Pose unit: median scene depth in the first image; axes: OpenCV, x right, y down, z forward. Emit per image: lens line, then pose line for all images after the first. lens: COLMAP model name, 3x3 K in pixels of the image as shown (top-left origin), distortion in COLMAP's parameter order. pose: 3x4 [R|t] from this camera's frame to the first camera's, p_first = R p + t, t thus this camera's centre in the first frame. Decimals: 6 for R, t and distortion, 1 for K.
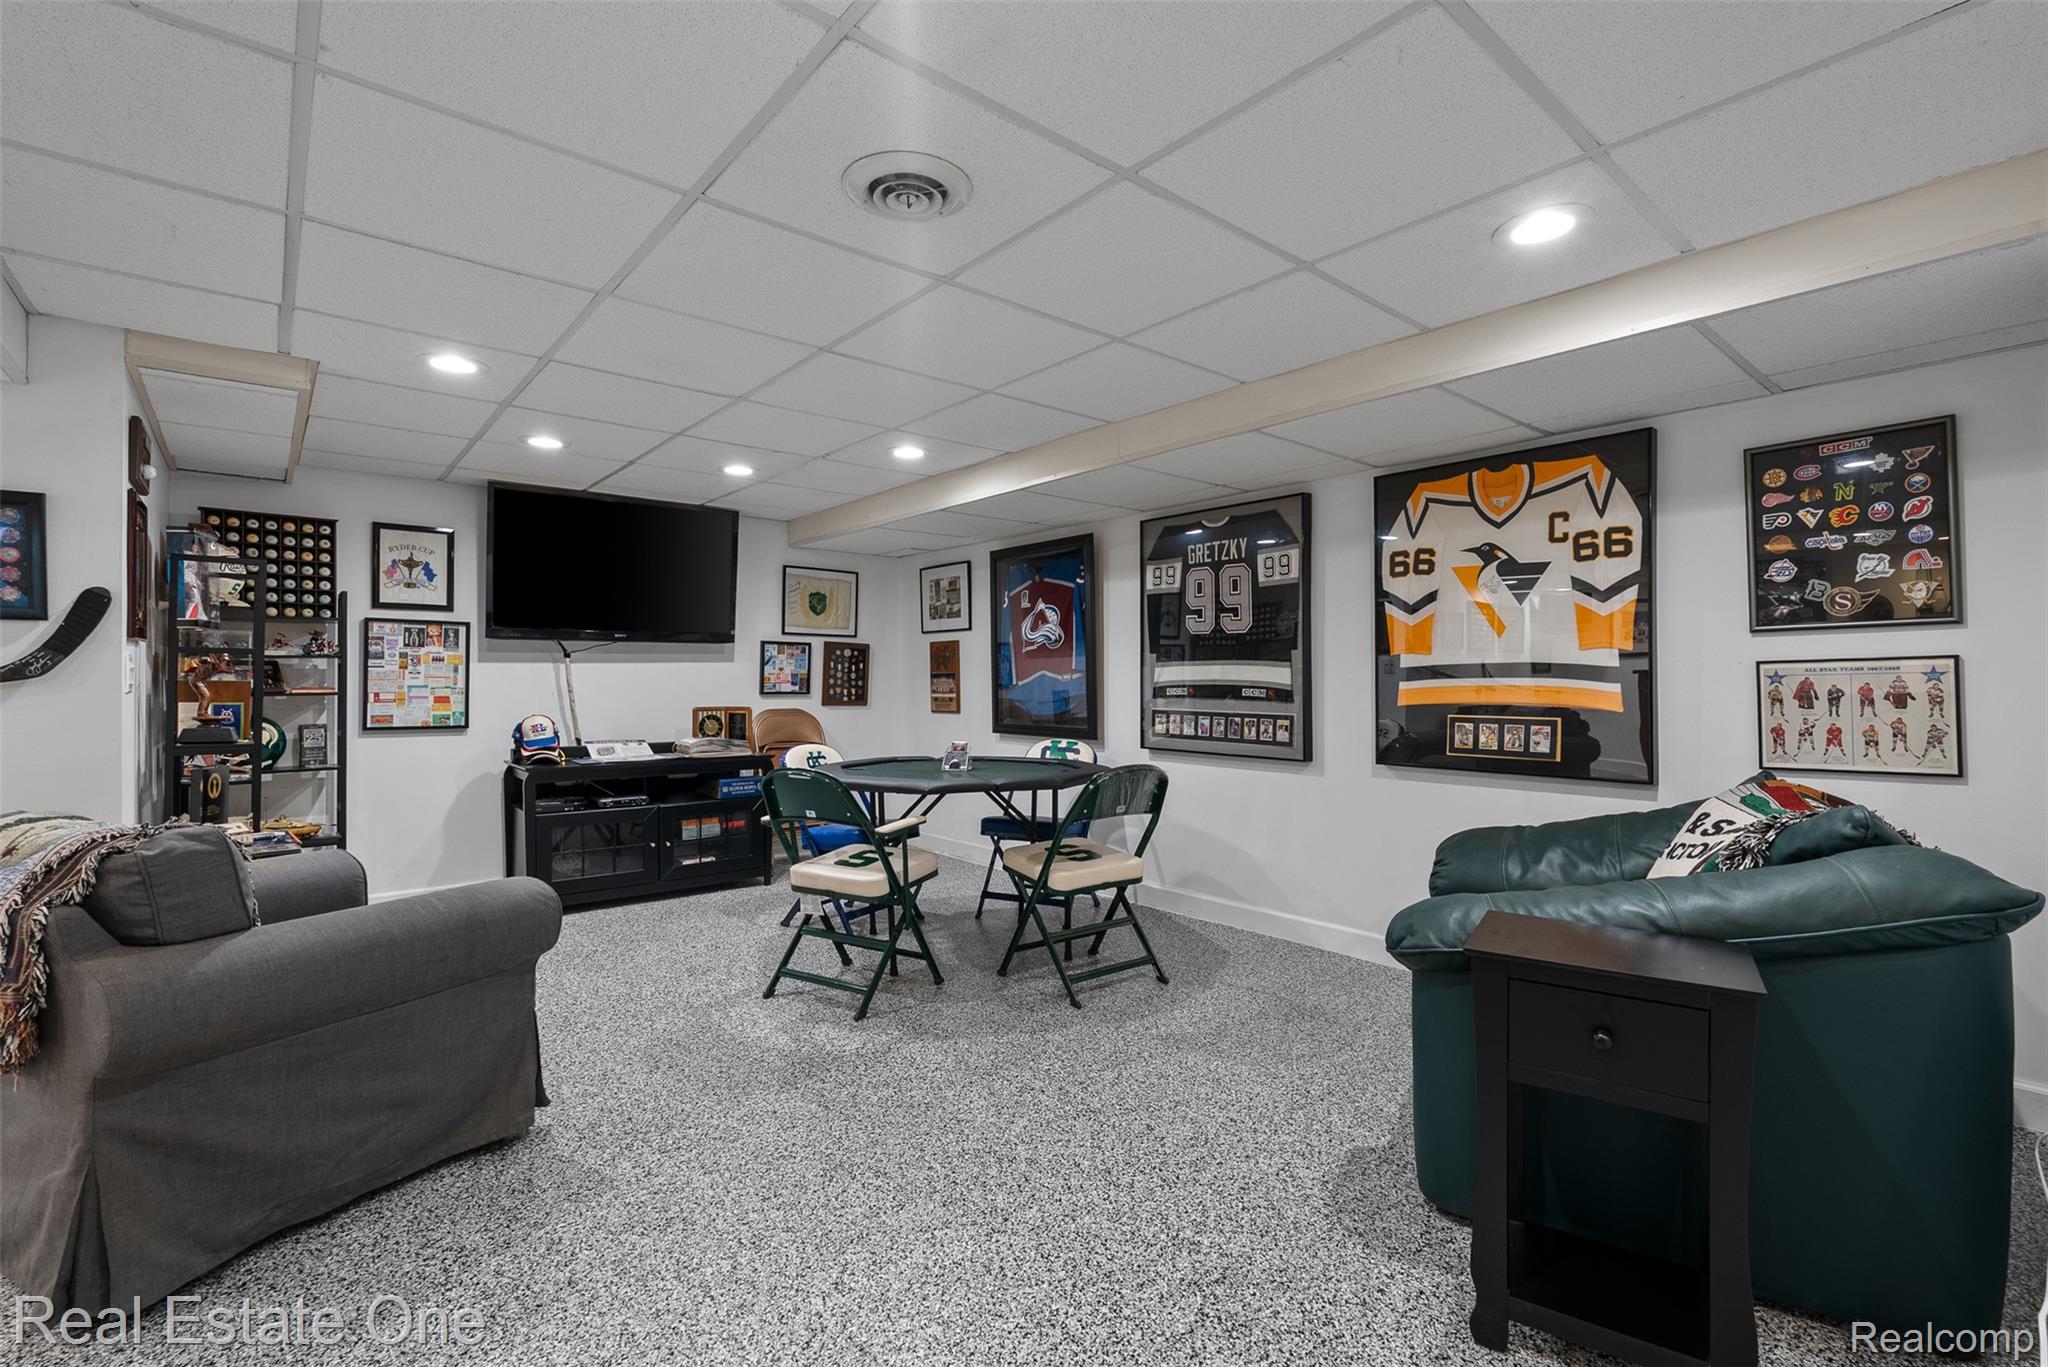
lens RADIAL K [[914.7, 0, 1031.0], [0, 914.7, 684.3], [0, 0, 1]] dist [-0.005007, 0.002215]
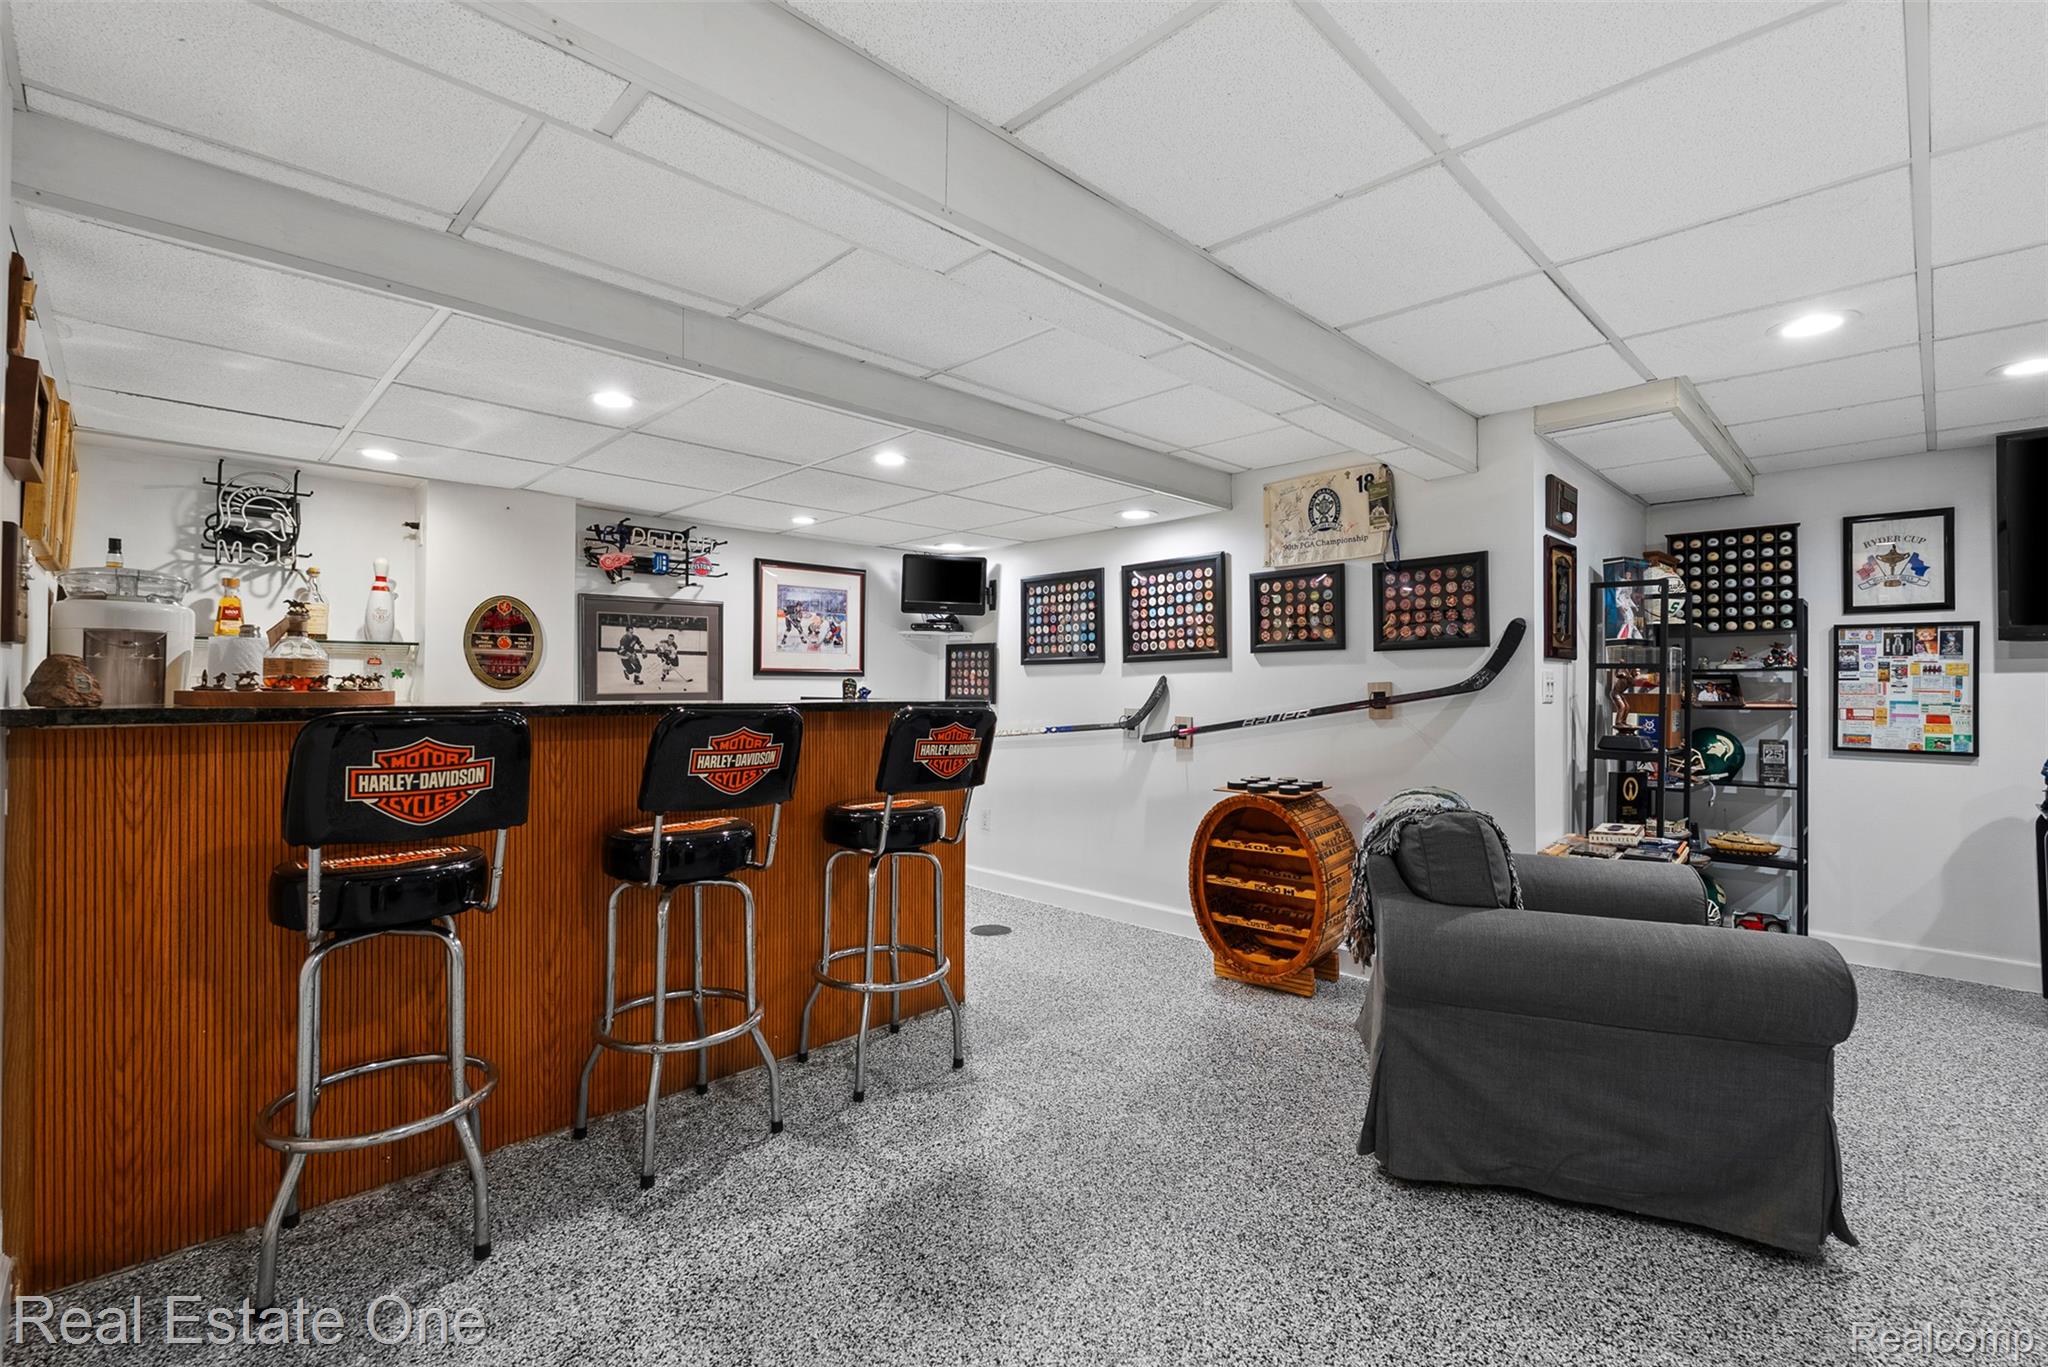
lens RADIAL K [[914.7, 0, 1026.3], [0, 914.7, 680.5], [0, 0, 1]] dist [-0.005007, 0.002215]
pose [[0.080972, -0.009358, -0.996672, 0.109047], [-0.010926, 0.999888, -0.010276, -0.000250], [0.996656, 0.011721, 0.080861, 0.138043]]
